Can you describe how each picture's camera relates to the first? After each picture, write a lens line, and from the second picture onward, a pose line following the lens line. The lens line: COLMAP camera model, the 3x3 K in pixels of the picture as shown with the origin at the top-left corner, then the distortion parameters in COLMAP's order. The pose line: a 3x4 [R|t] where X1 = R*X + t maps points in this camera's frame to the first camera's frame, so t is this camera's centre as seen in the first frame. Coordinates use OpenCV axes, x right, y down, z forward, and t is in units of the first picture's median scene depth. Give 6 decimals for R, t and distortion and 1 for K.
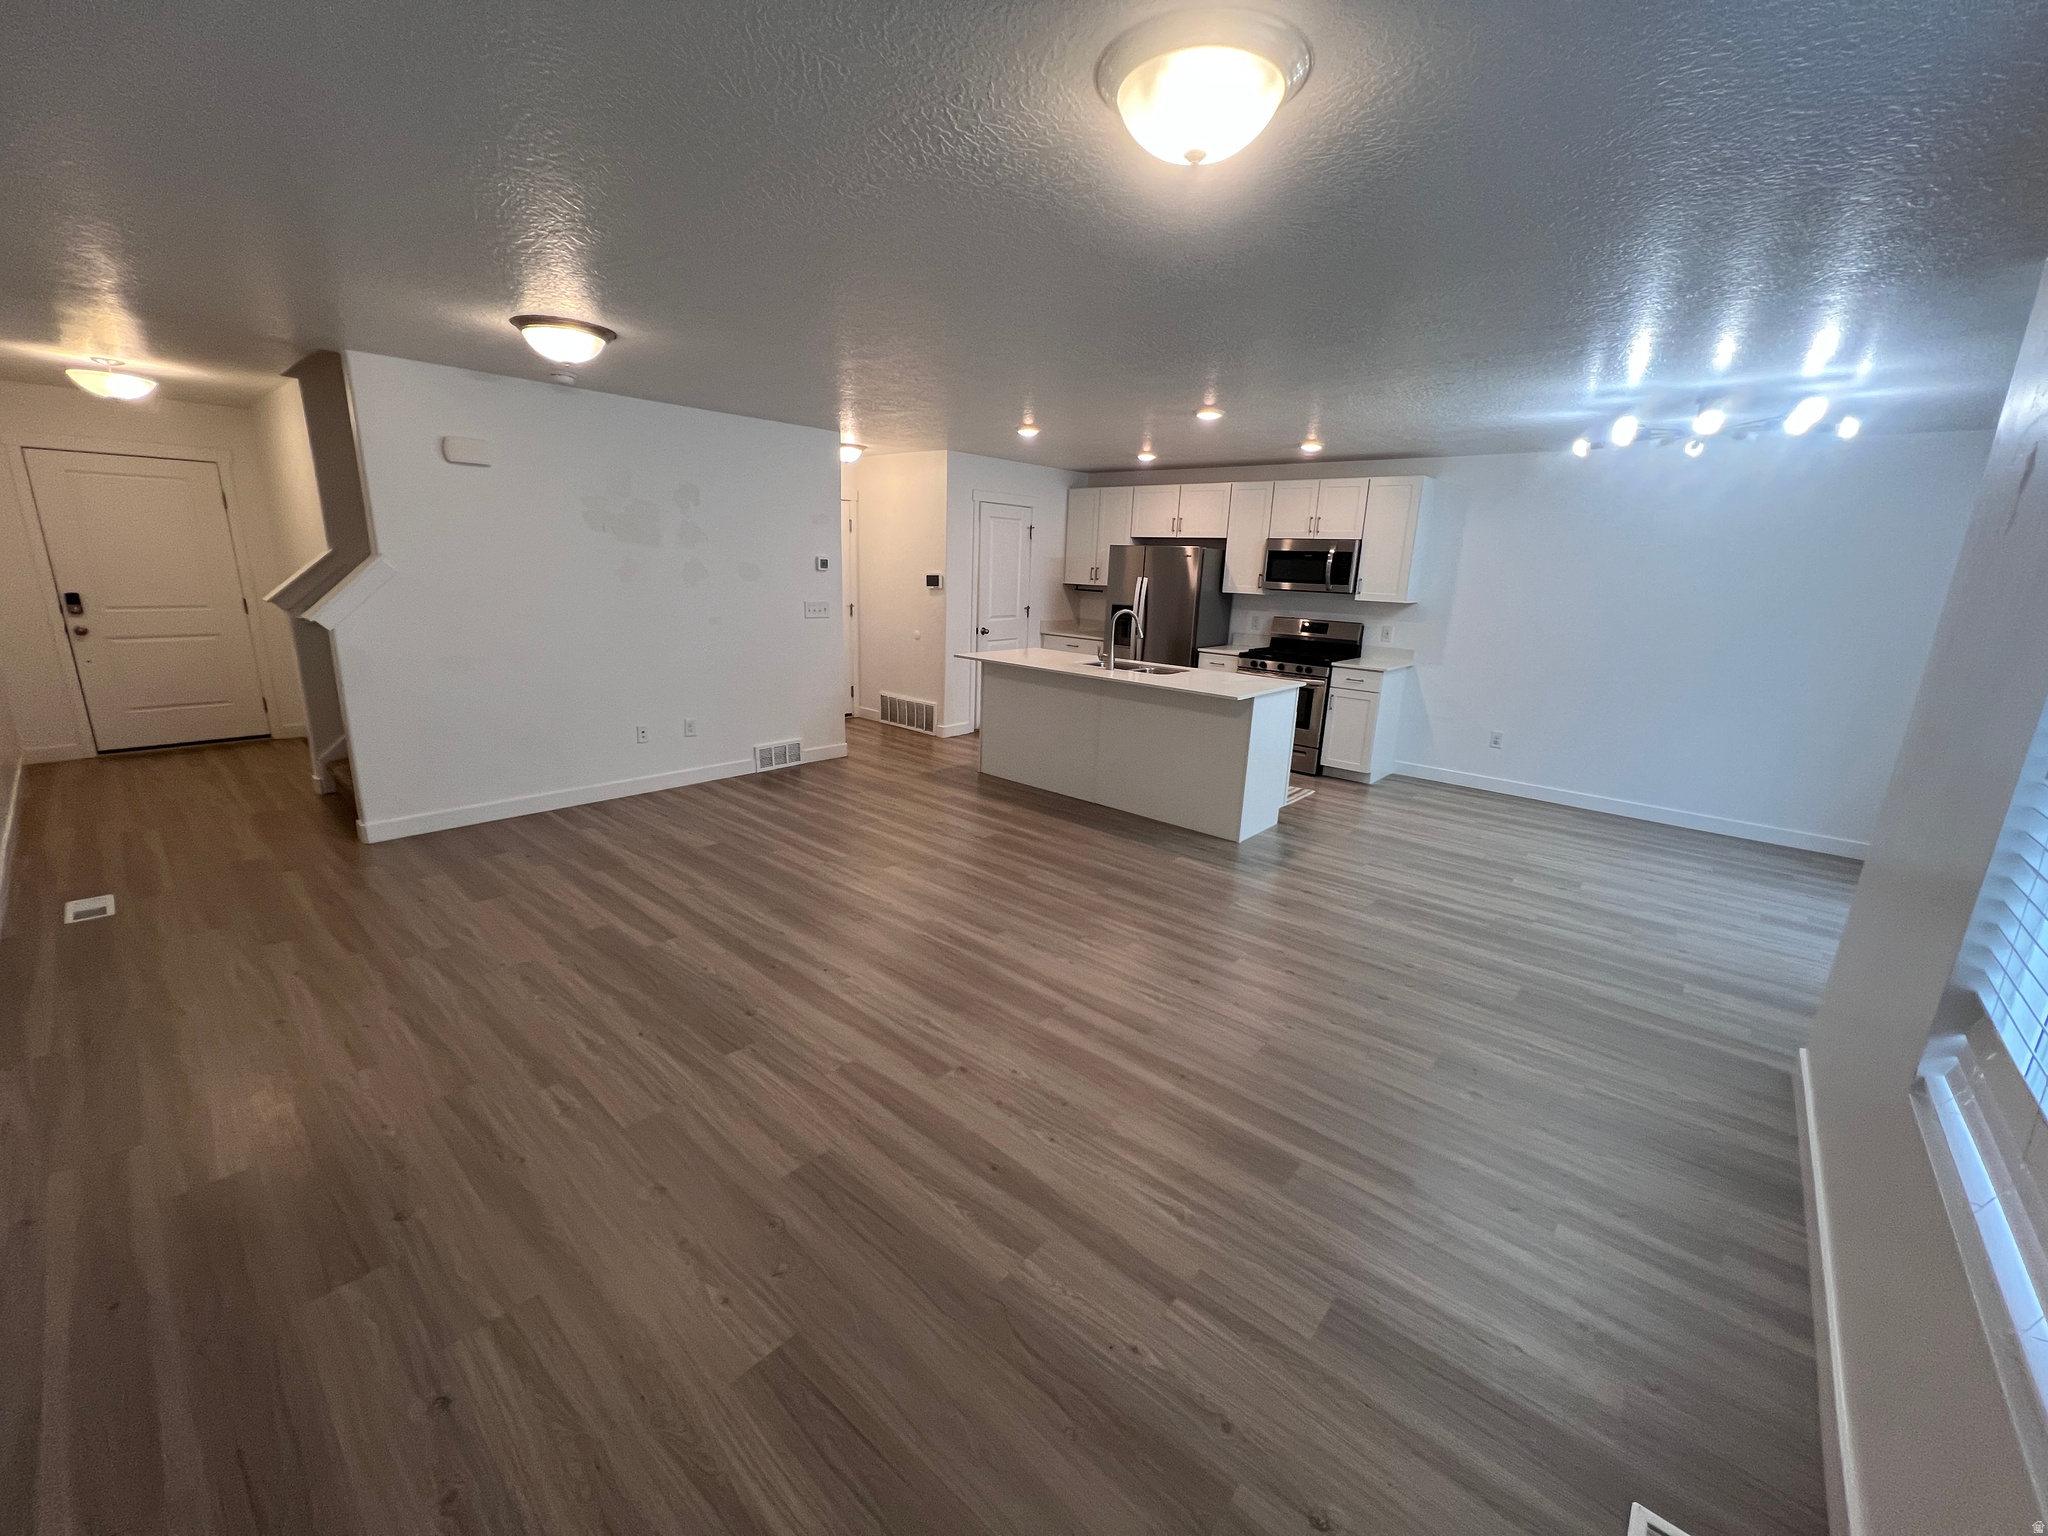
lens RADIAL K [[817.6, 0, 1024.6], [0, 817.6, 767.2], [0, 0, 1]] dist [0.004555, -0.000187]
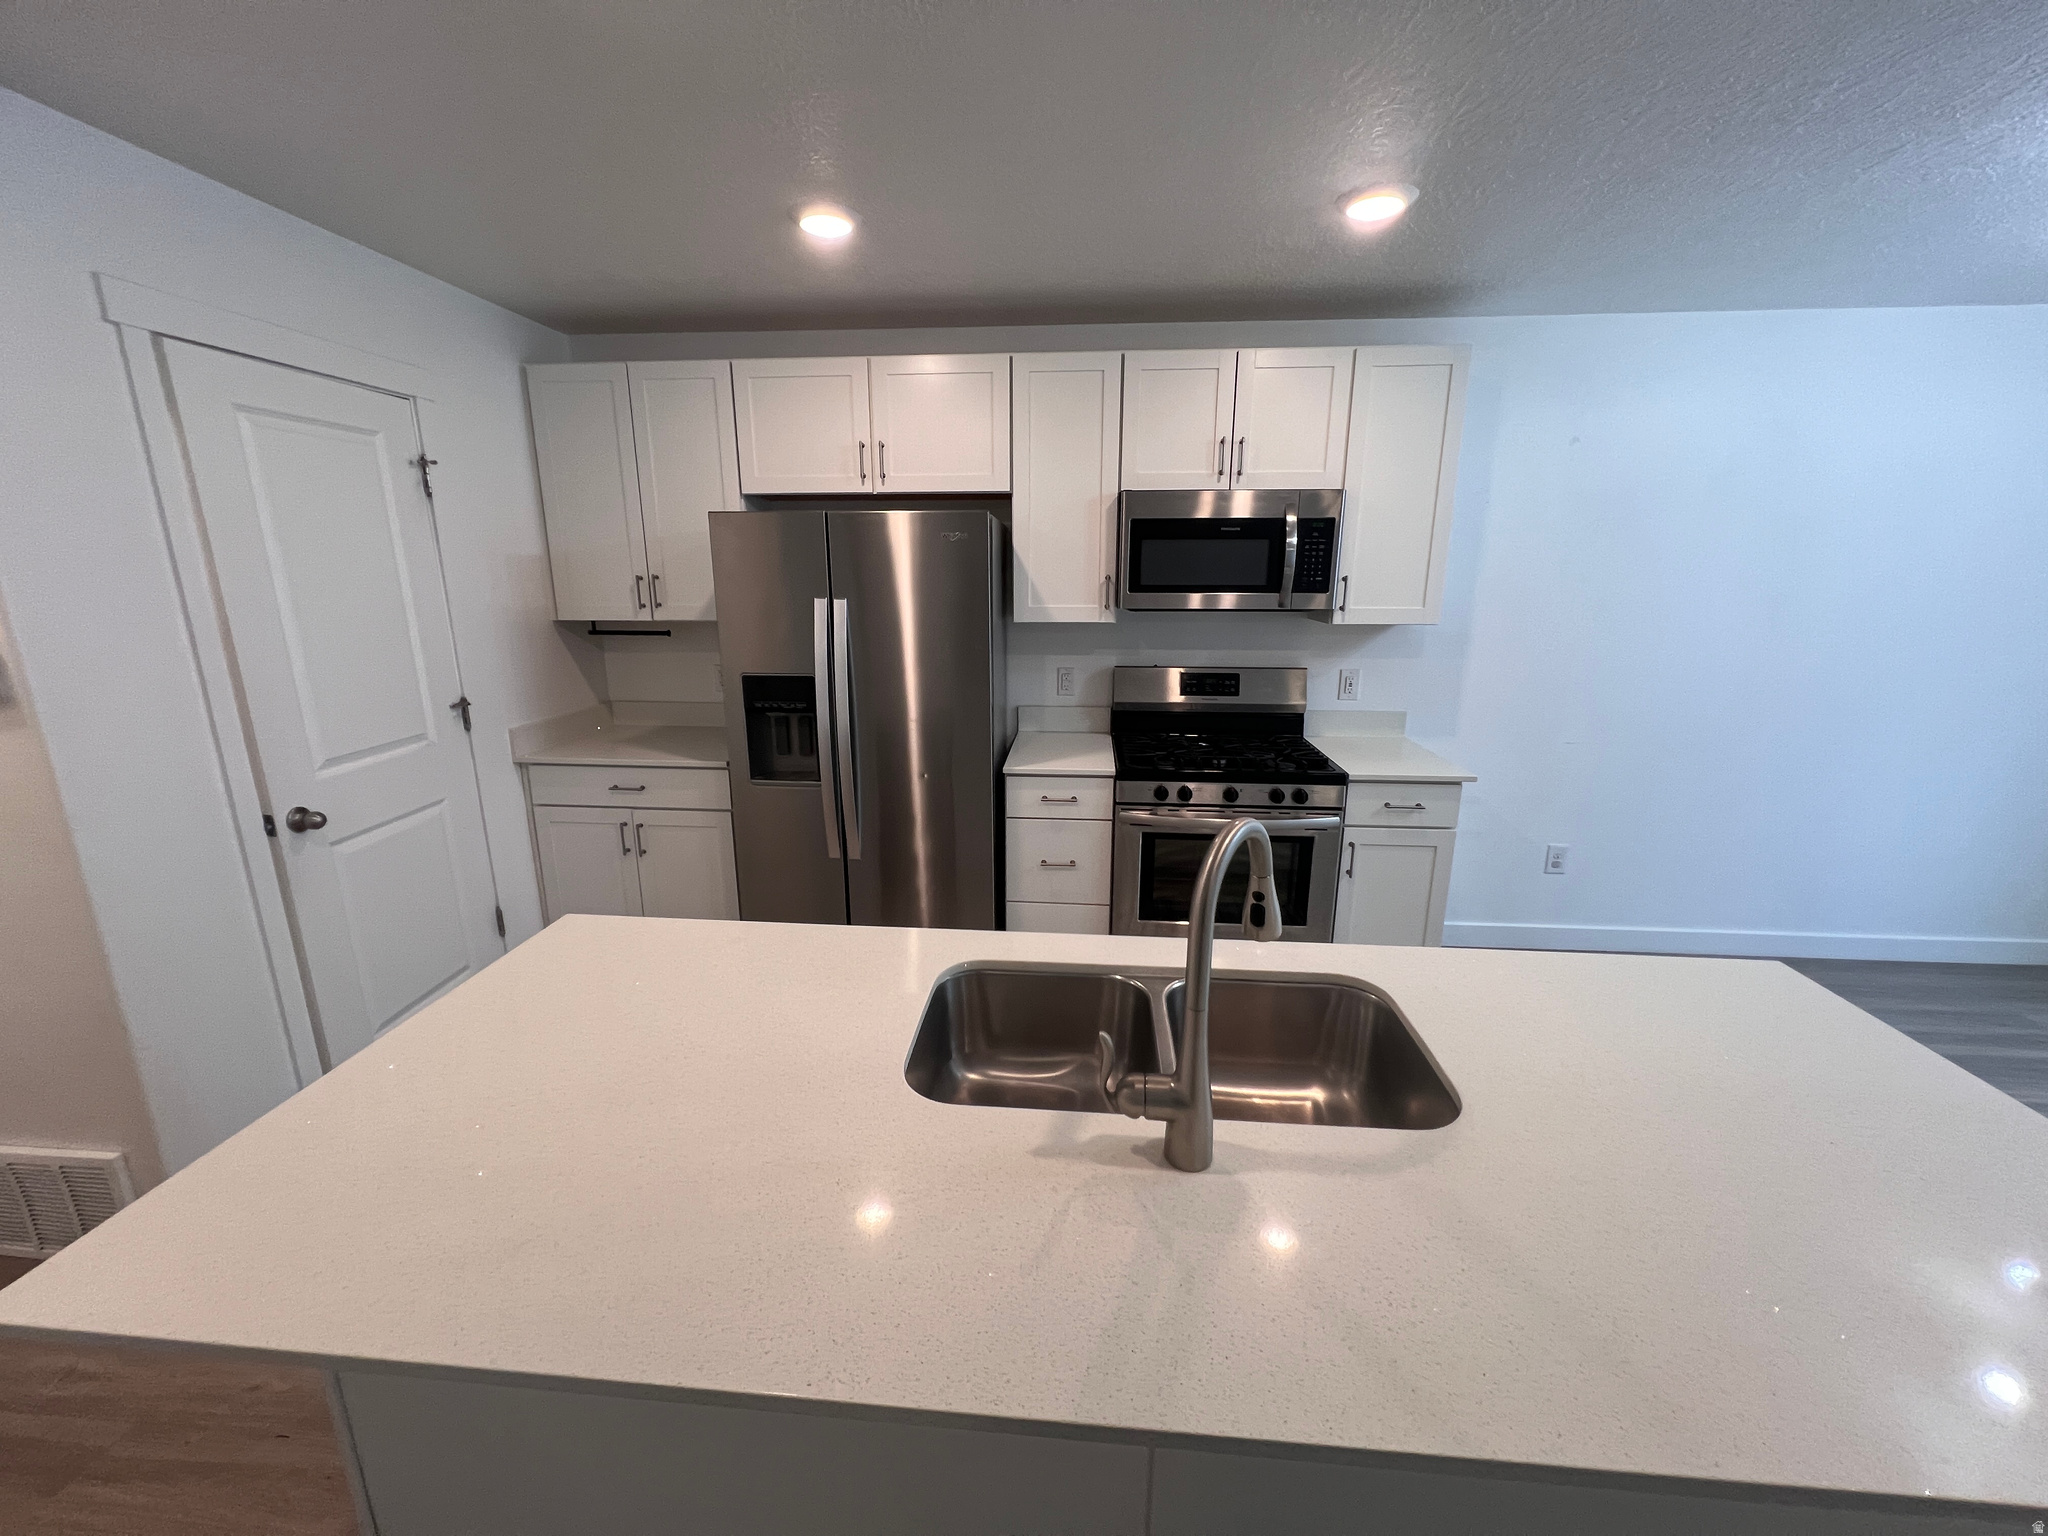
lens RADIAL K [[817.6, 0, 1013.7], [0, 817.6, 762.9], [0, 0, 1]] dist [0.004555, -0.000187]
pose [[0.803364, -0.177099, 0.568544, -0.011503], [0.173087, 0.982977, 0.061618, -0.181656], [-0.569779, 0.048906, 0.820342, 0.709663]]
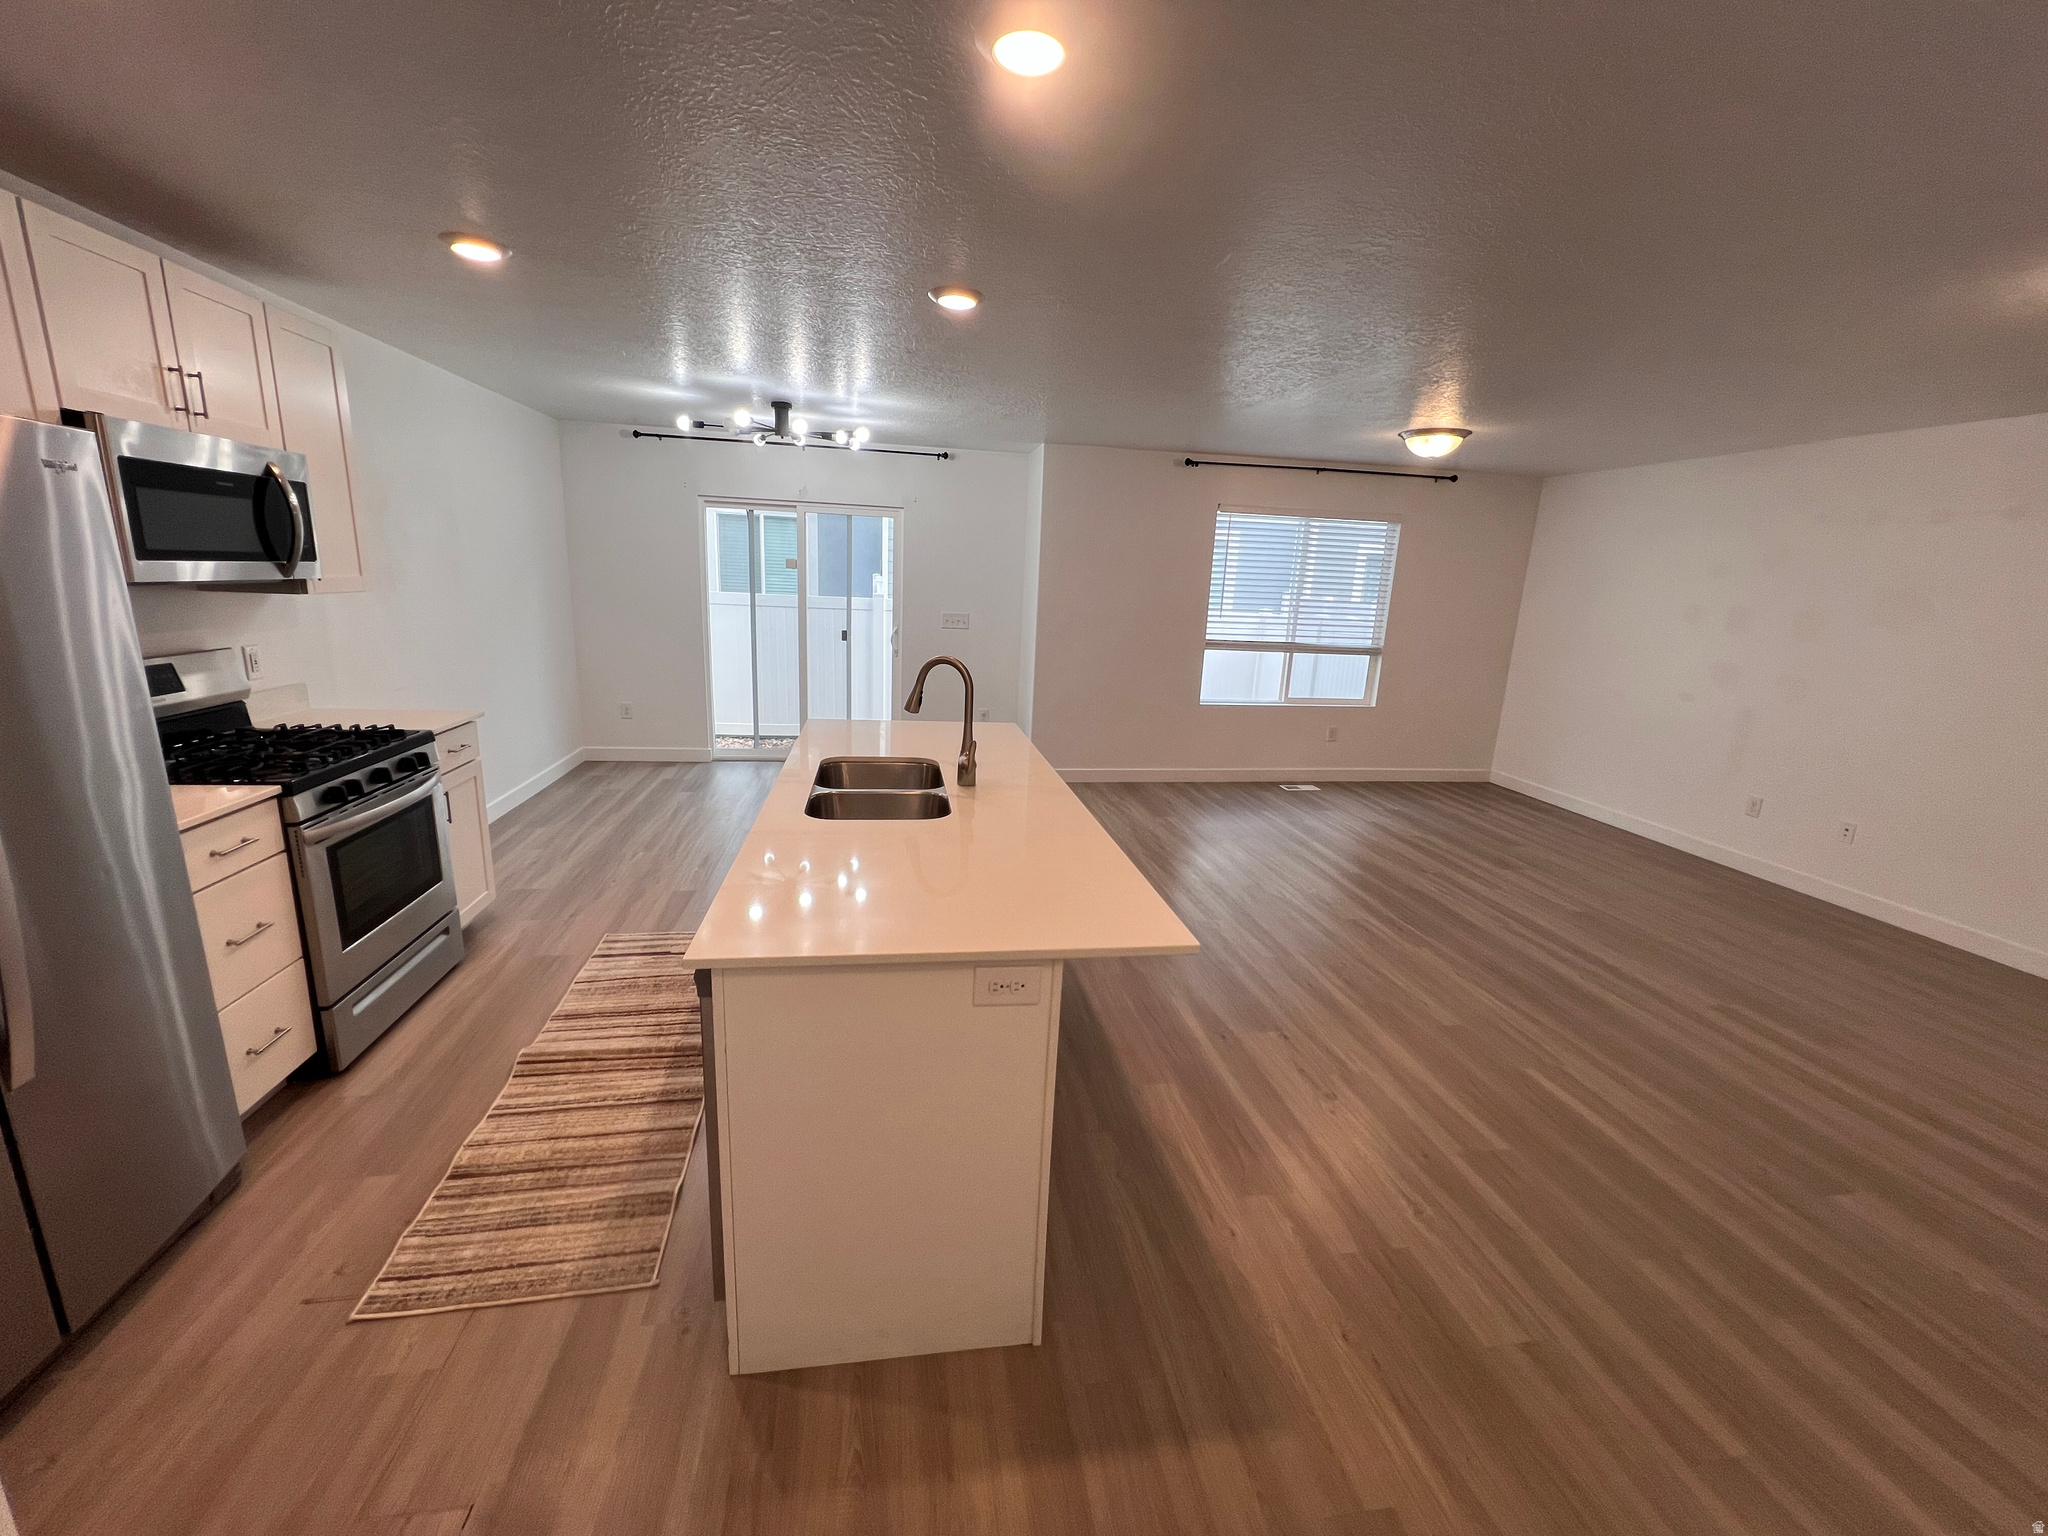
lens RADIAL K [[817.6, 0, 1020.8], [0, 817.6, 759.2], [0, 0, 1]] dist [0.004555, -0.000187]
pose [[-0.772536, -0.209385, 0.599455, -0.165105], [0.083480, 0.902380, 0.422778, -0.270023], [-0.629460, 0.376654, -0.679641, 1.060038]]
